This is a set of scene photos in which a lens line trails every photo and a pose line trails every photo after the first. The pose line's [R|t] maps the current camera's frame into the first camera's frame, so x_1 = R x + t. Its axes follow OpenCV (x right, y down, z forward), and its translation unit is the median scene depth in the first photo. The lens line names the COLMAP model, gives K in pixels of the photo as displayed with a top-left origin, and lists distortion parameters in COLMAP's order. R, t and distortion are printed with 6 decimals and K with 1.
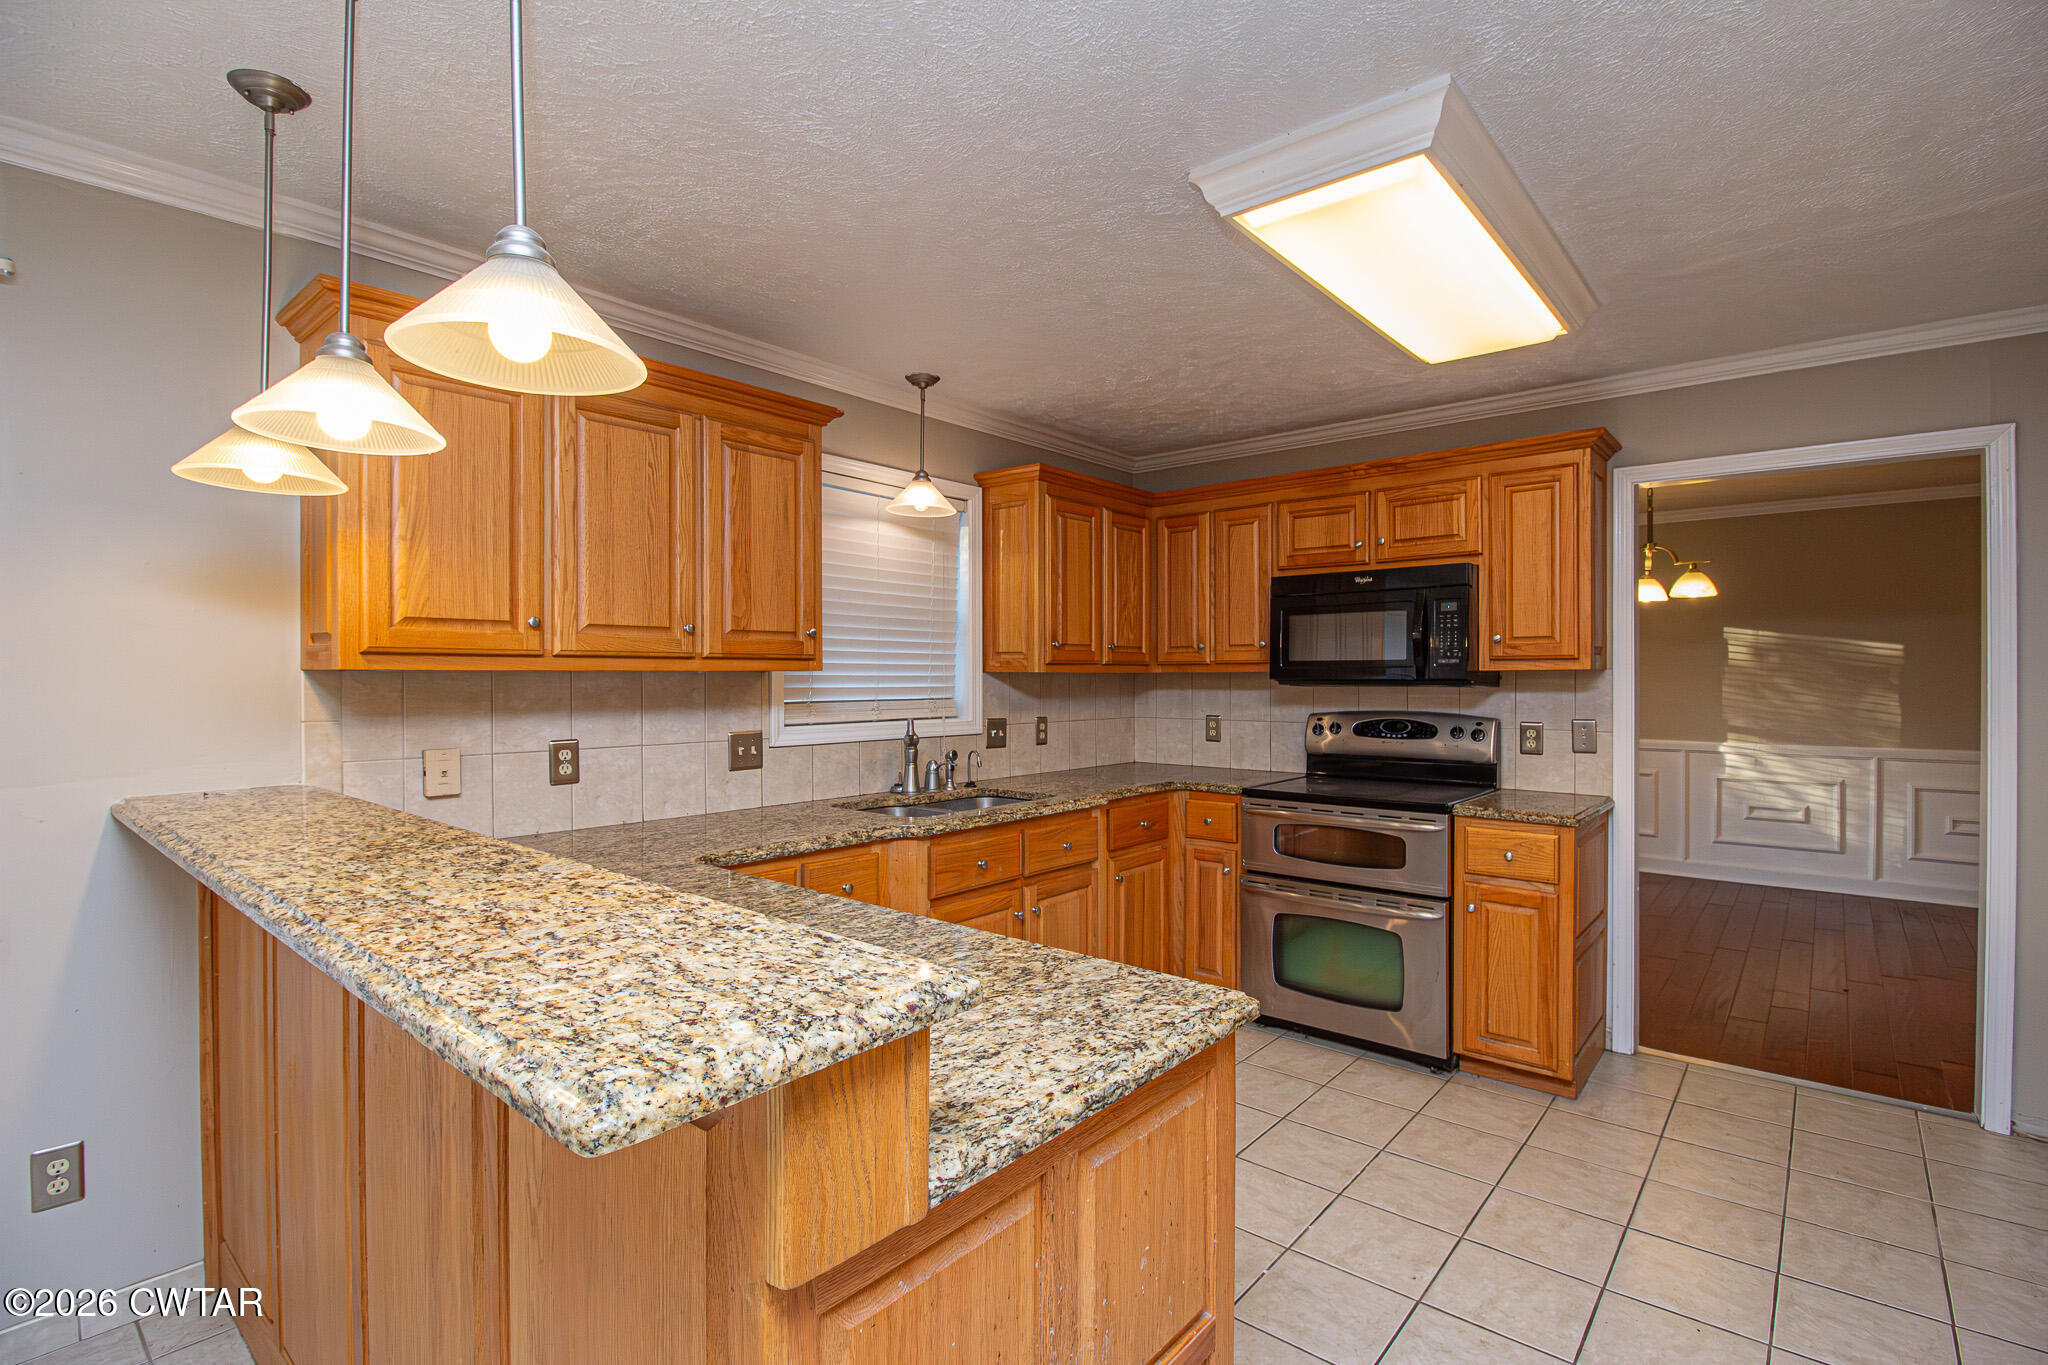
lens RADIAL K [[987.0, 0, 1009.8], [0, 987.0, 685.0], [0, 0, 1]] dist [-0.001296, -0.003595]
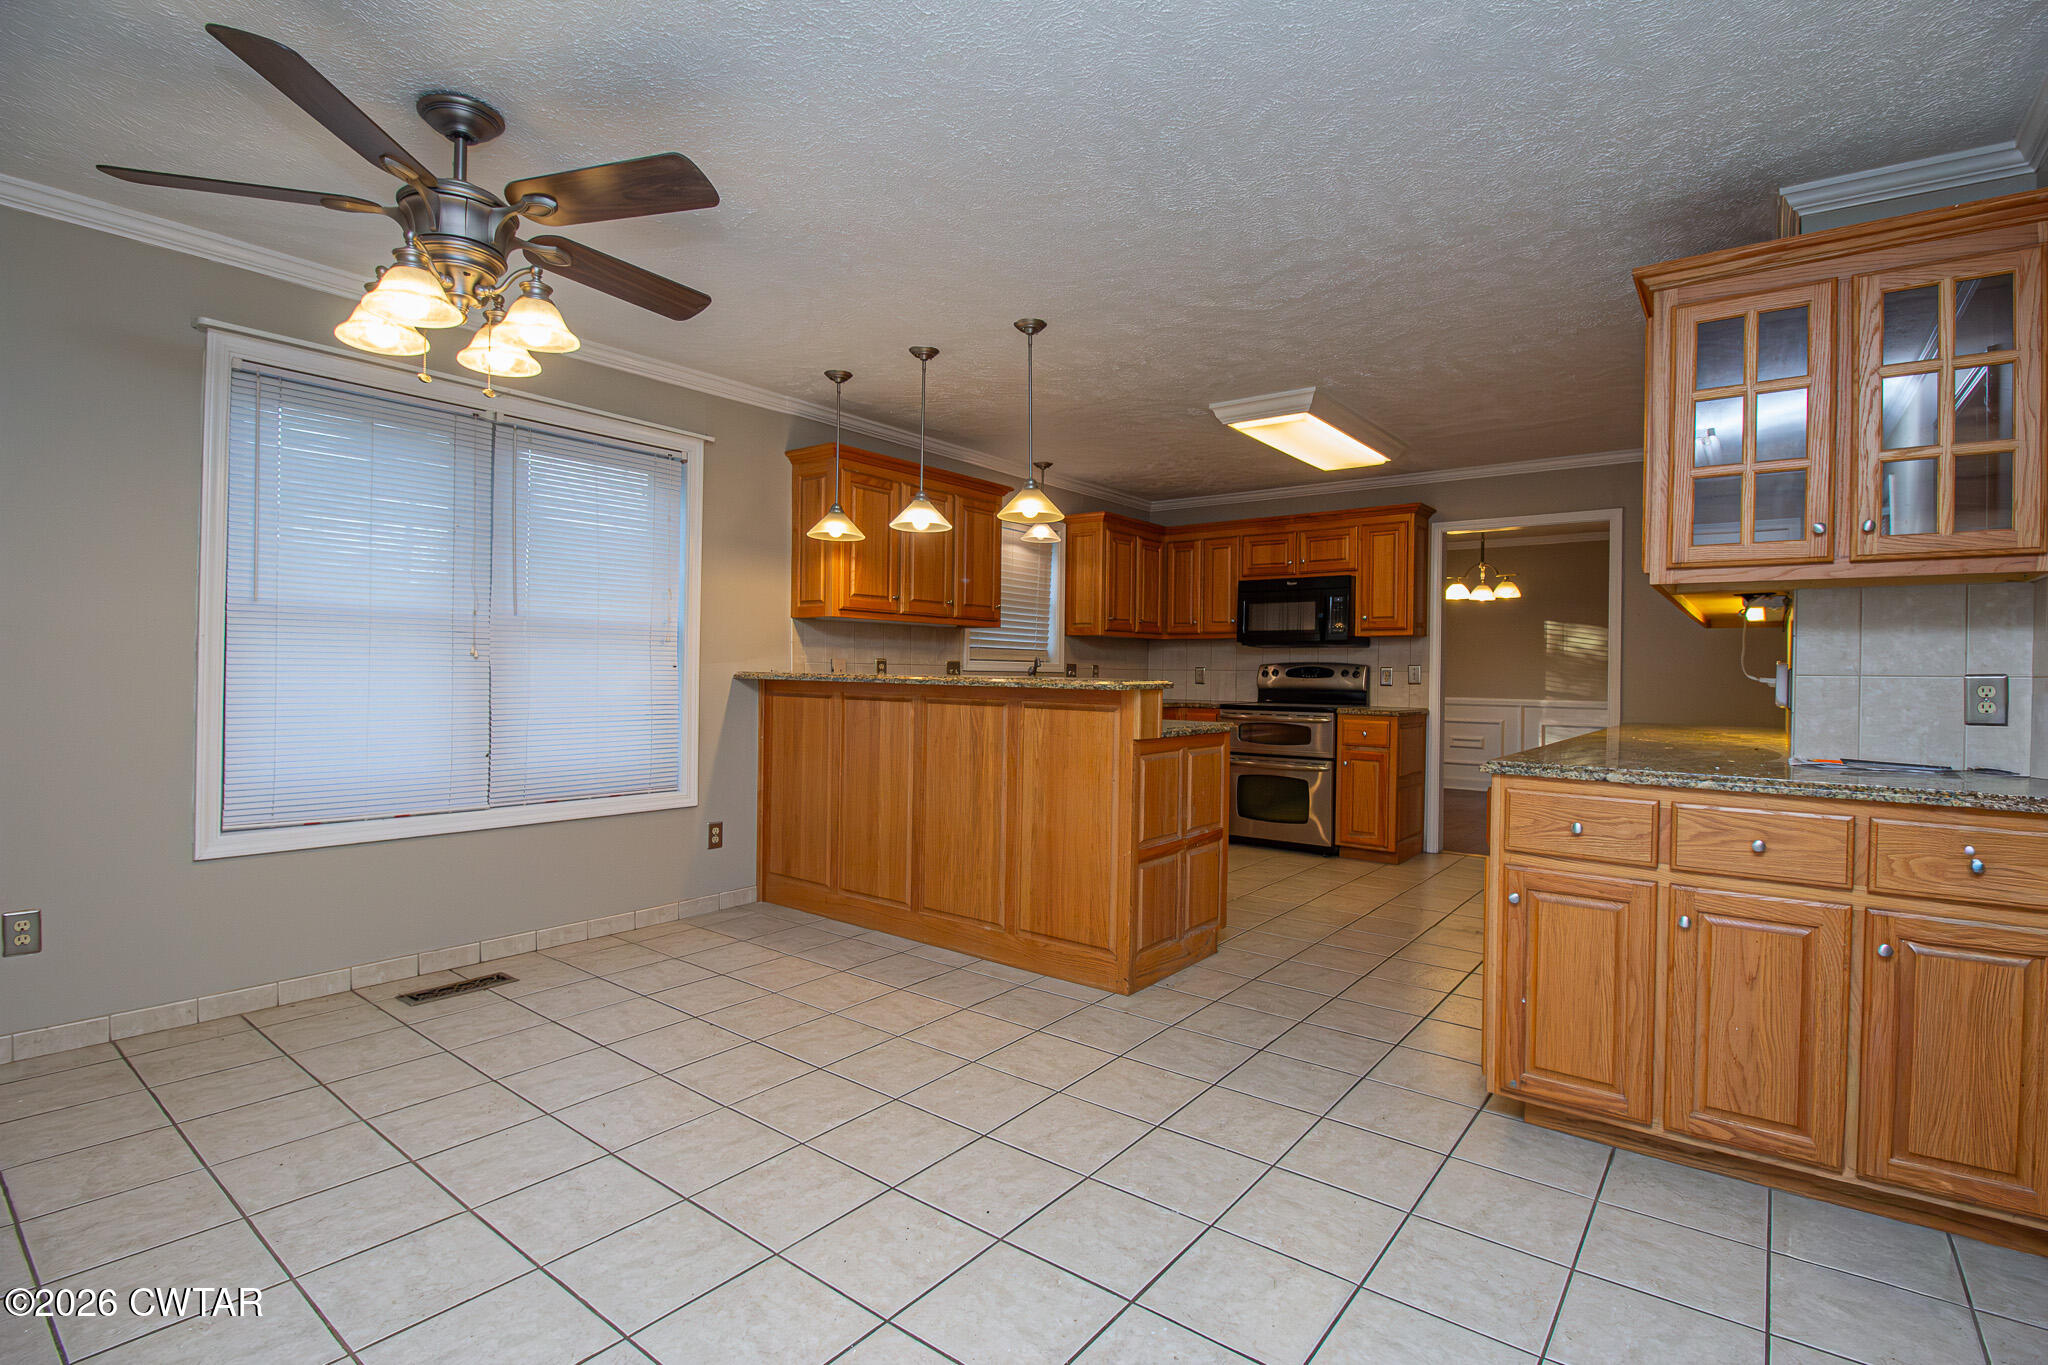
lens RADIAL K [[987.0, 0, 1007.0], [0, 987.0, 675.0], [0, 0, 1]] dist [-0.001296, -0.003595]
pose [[0.999218, 0.014005, 0.036972, -0.212107], [-0.013863, 0.999896, -0.004091, 0.071102], [-0.037025, 0.003575, 0.999308, -0.744525]]
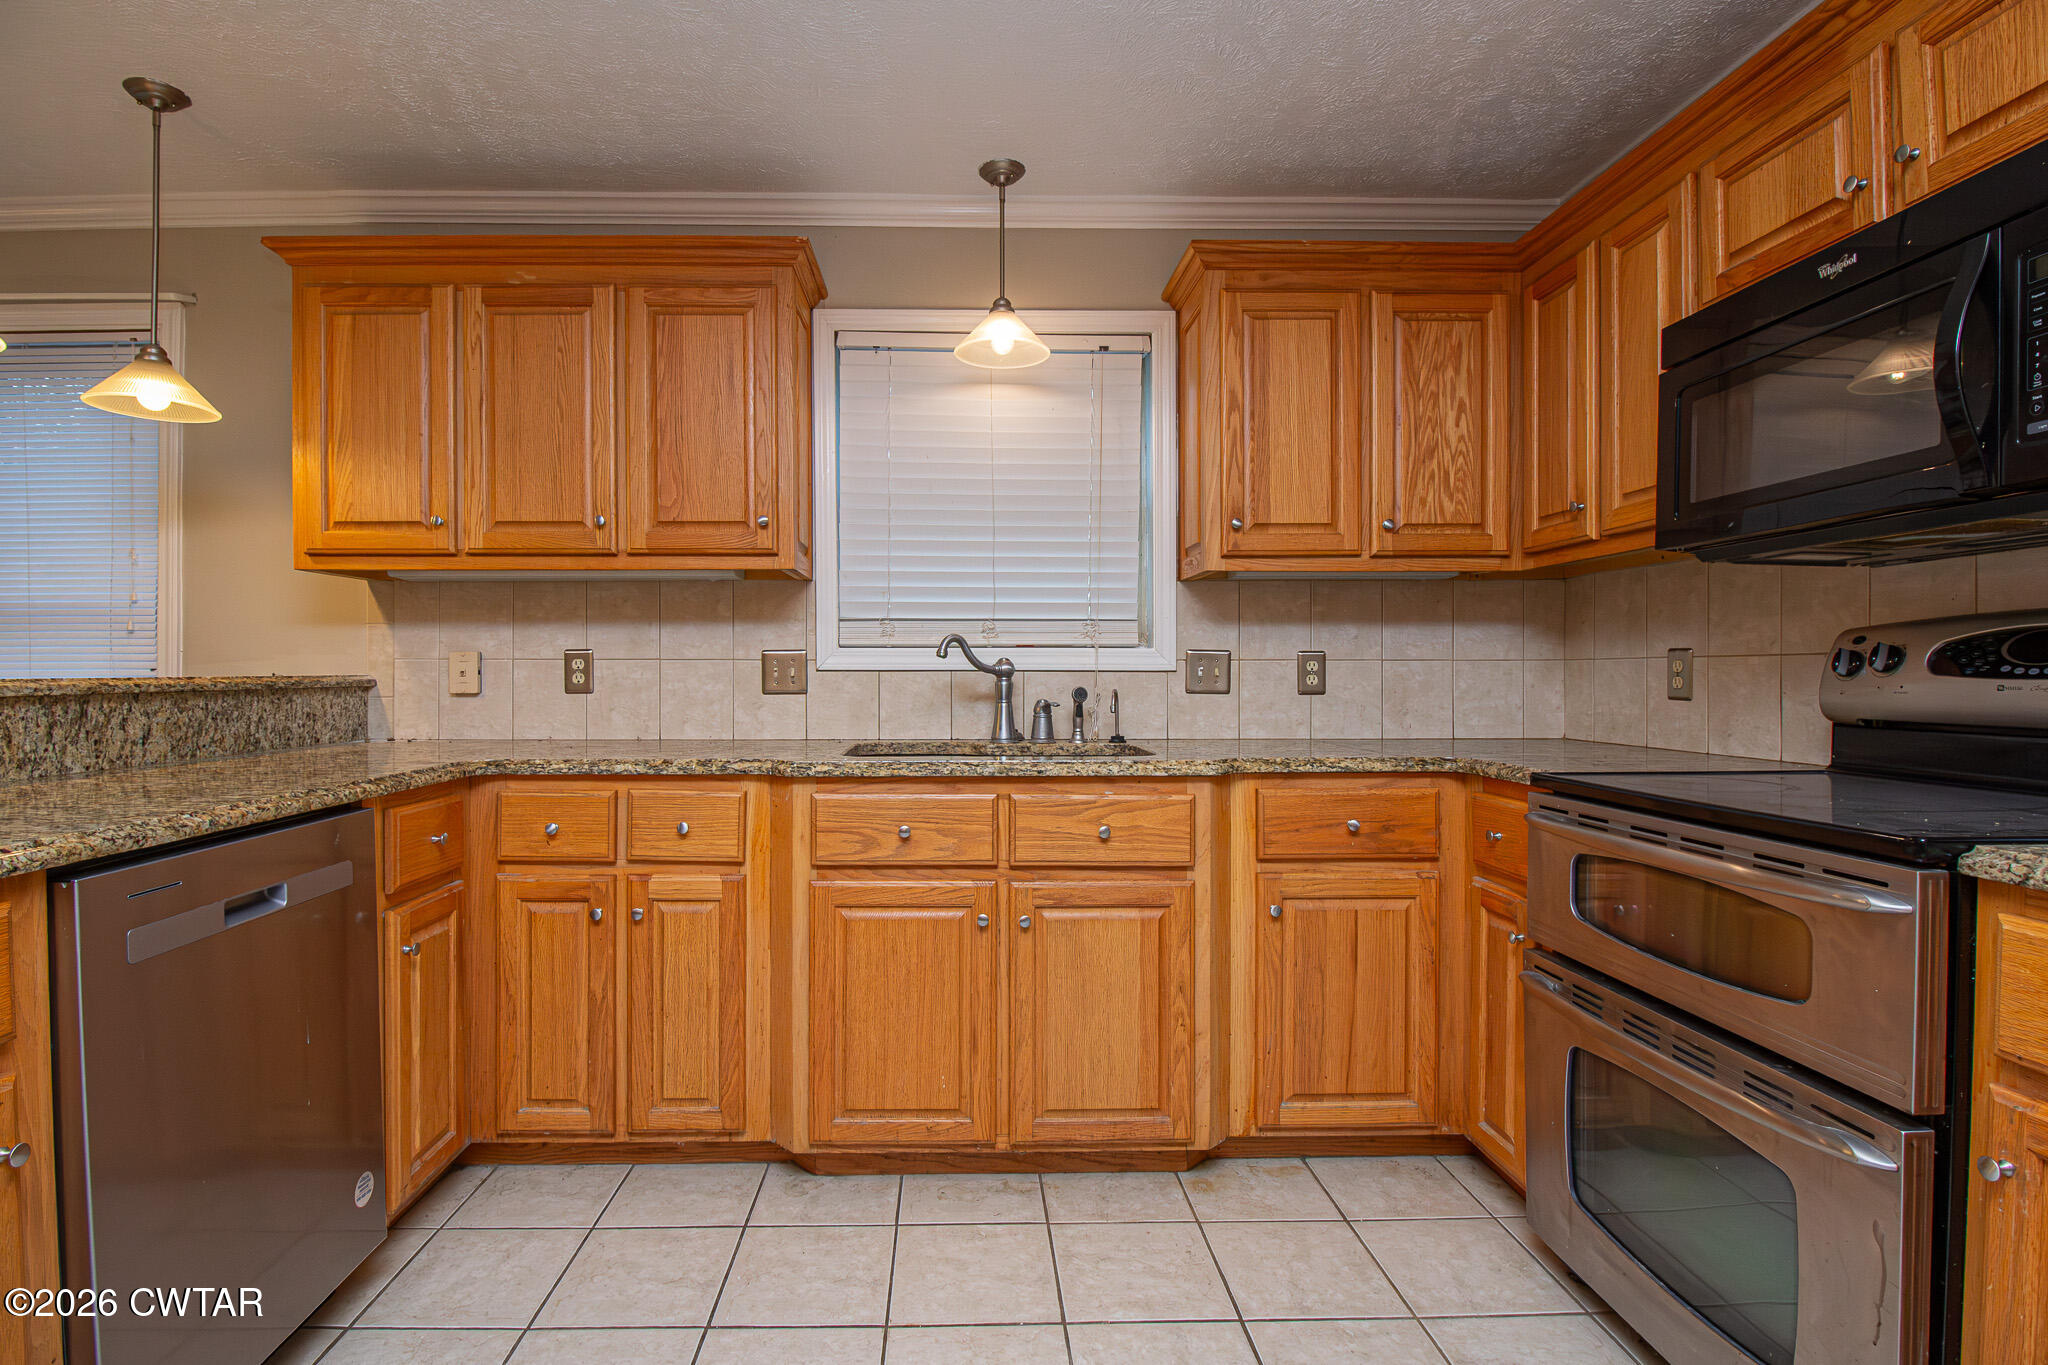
lens RADIAL K [[987.0, 0, 1029.7], [0, 987.0, 692.8], [0, 0, 1]] dist [-0.001296, -0.003595]
pose [[0.655417, 0.010787, -0.755190, 0.471544], [-0.010666, 0.999930, 0.005026, 0.069399], [0.755192, 0.004760, 0.655487, 0.529395]]
